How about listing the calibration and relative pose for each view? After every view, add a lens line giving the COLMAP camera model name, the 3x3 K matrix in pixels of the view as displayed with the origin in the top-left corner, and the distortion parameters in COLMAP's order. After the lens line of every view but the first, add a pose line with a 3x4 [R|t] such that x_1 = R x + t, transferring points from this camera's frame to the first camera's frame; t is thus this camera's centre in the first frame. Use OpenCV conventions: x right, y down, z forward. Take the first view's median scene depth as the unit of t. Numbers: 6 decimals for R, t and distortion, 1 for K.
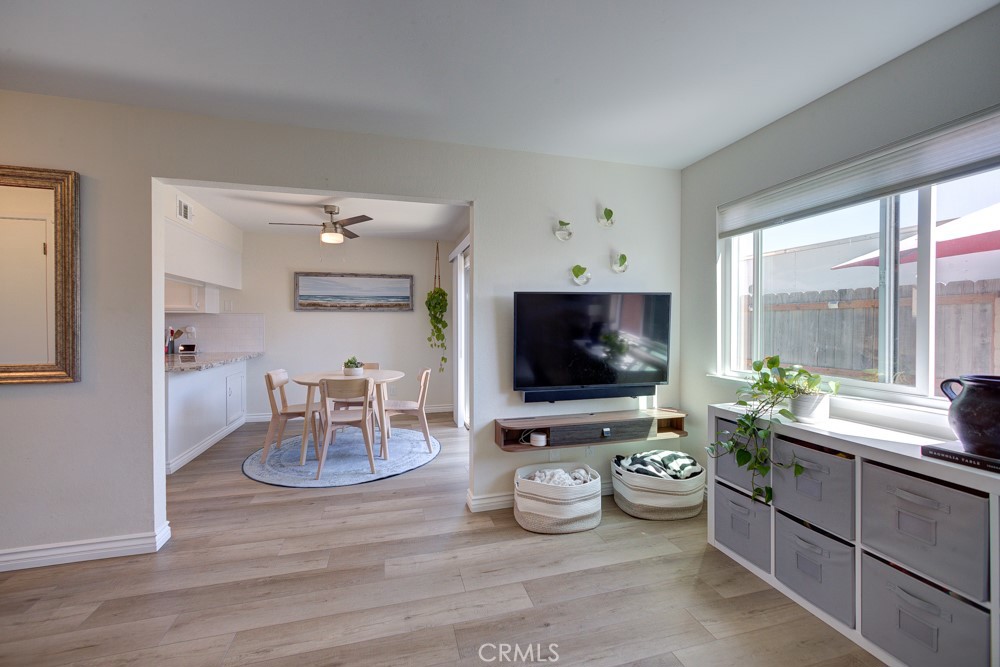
lens RADIAL K [[395.6, 0, 493.4], [0, 395.6, 326.7], [0, 0, 1]] dist [-0.019218, 0.008232]
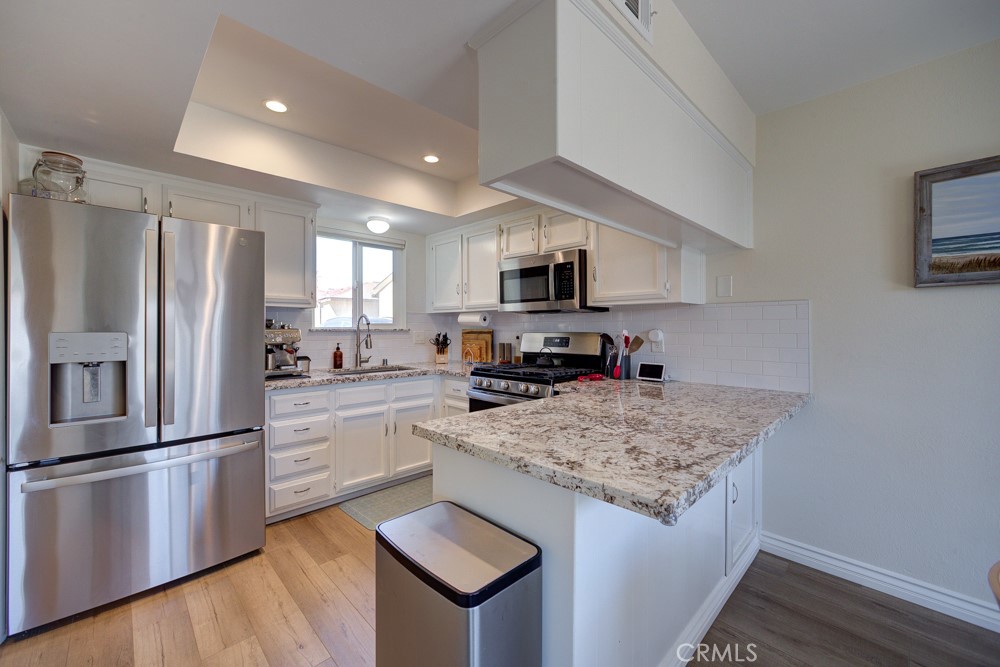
lens RADIAL K [[401.1, 0, 493.0], [0, 401.1, 326.8], [0, 0, 1]] dist [-0.040566, 0.023213]
pose [[0.479271, 0.002560, -0.877663, -0.458017], [-0.005990, 0.999982, -0.000354, -0.003989], [0.877647, 0.005427, 0.479278, 0.620601]]
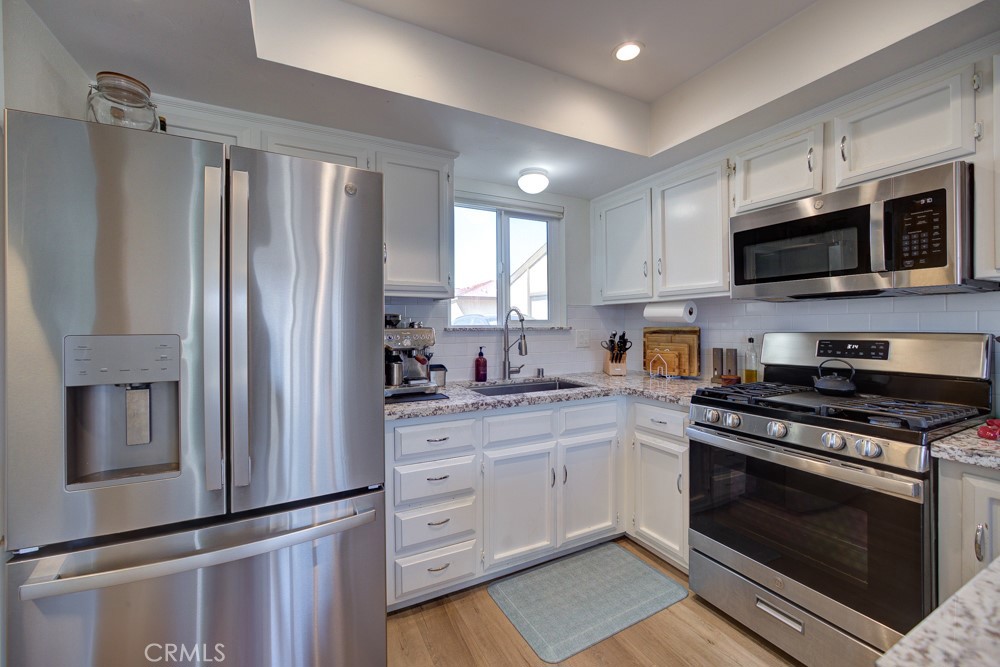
lens RADIAL K [[401.1, 0, 493.0], [0, 401.1, 326.8], [0, 0, 1]] dist [-0.040566, 0.023213]
pose [[0.202789, 0.005804, -0.979205, -0.721933], [-0.000373, 0.999983, 0.005849, -0.002713], [0.979222, -0.000821, 0.202788, 0.628561]]
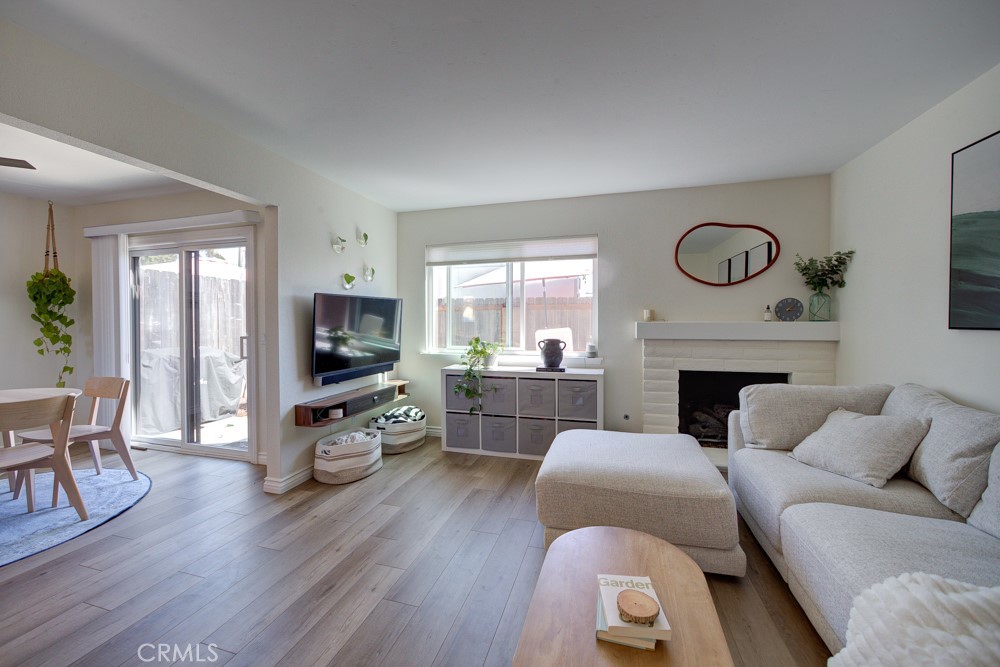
lens RADIAL K [[395.6, 0, 493.4], [0, 395.6, 326.7], [0, 0, 1]] dist [-0.019218, 0.008232]
pose [[0.528234, -0.013079, 0.848998, -0.407569], [0.007252, 0.999914, 0.010891, 0.002482], [-0.849068, 0.000404, 0.528284, -0.041099]]
